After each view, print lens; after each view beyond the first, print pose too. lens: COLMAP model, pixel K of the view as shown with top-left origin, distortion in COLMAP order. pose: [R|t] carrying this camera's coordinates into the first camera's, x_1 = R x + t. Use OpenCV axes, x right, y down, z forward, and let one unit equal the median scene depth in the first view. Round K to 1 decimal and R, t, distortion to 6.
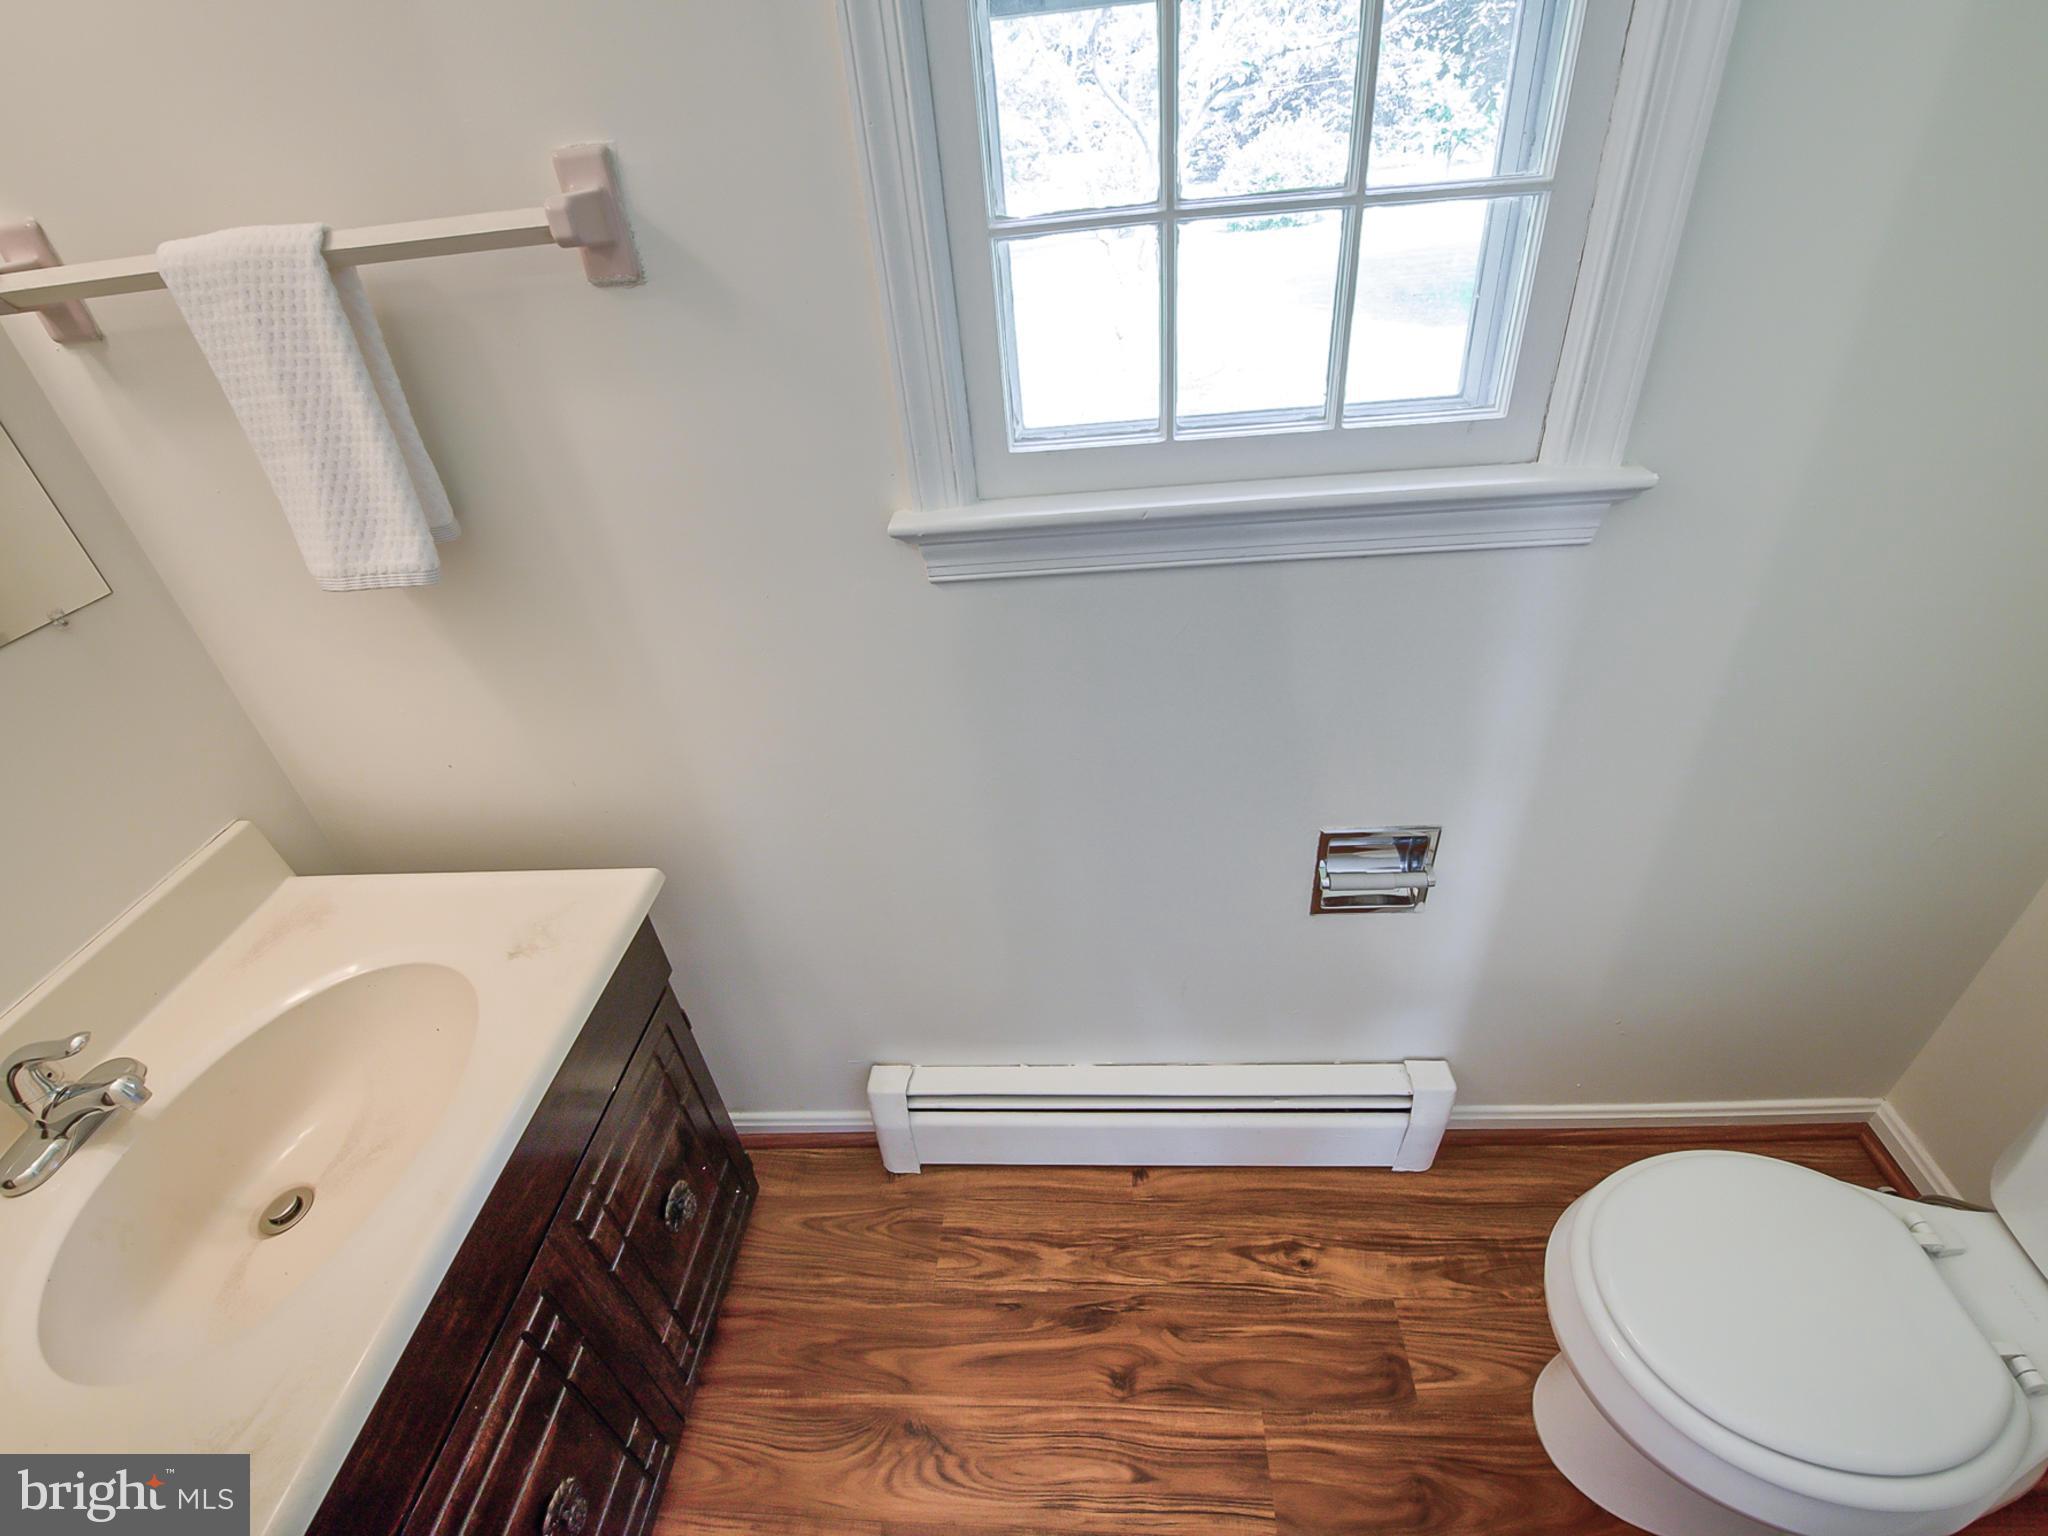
lens RADIAL K [[906.6, 0, 1021.5], [0, 906.6, 812.0], [0, 0, 1]] dist [-0.021634, -0.000471]
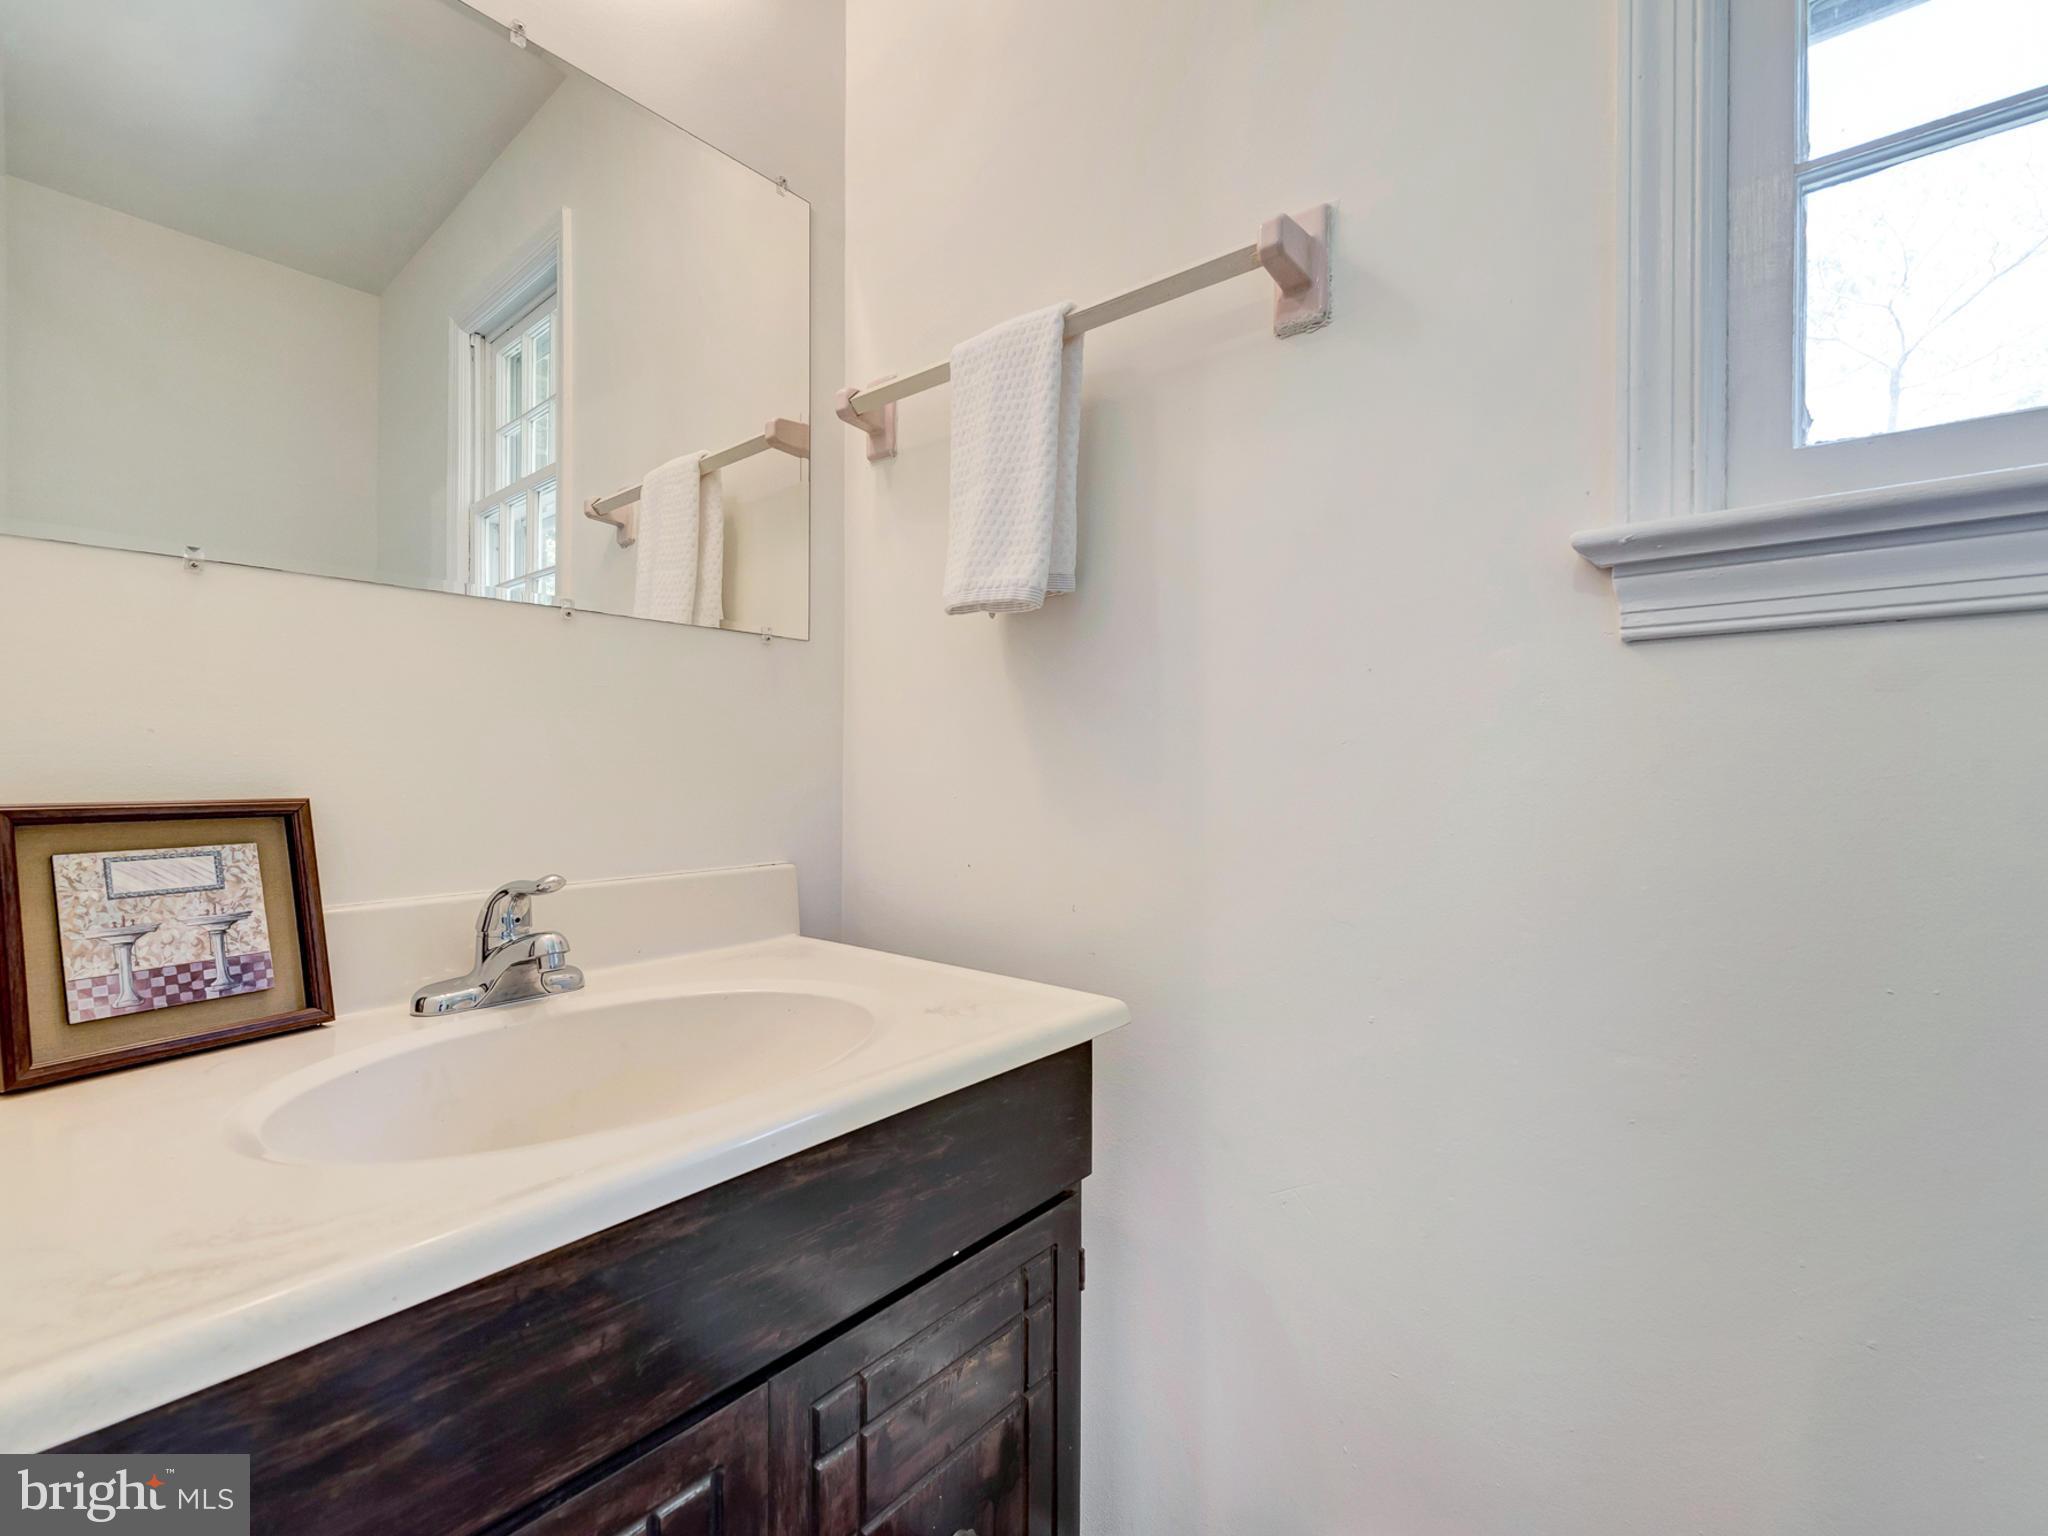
lens RADIAL K [[914.1, 0, 1006.4], [0, 914.1, 760.9], [0, 0, 1]] dist [0.000793, -0.000012]
pose [[0.799521, 0.089872, -0.593877, -0.057484], [-0.406895, 0.808342, -0.425465, 0.342553], [0.441818, 0.581813, 0.682854, 0.400528]]
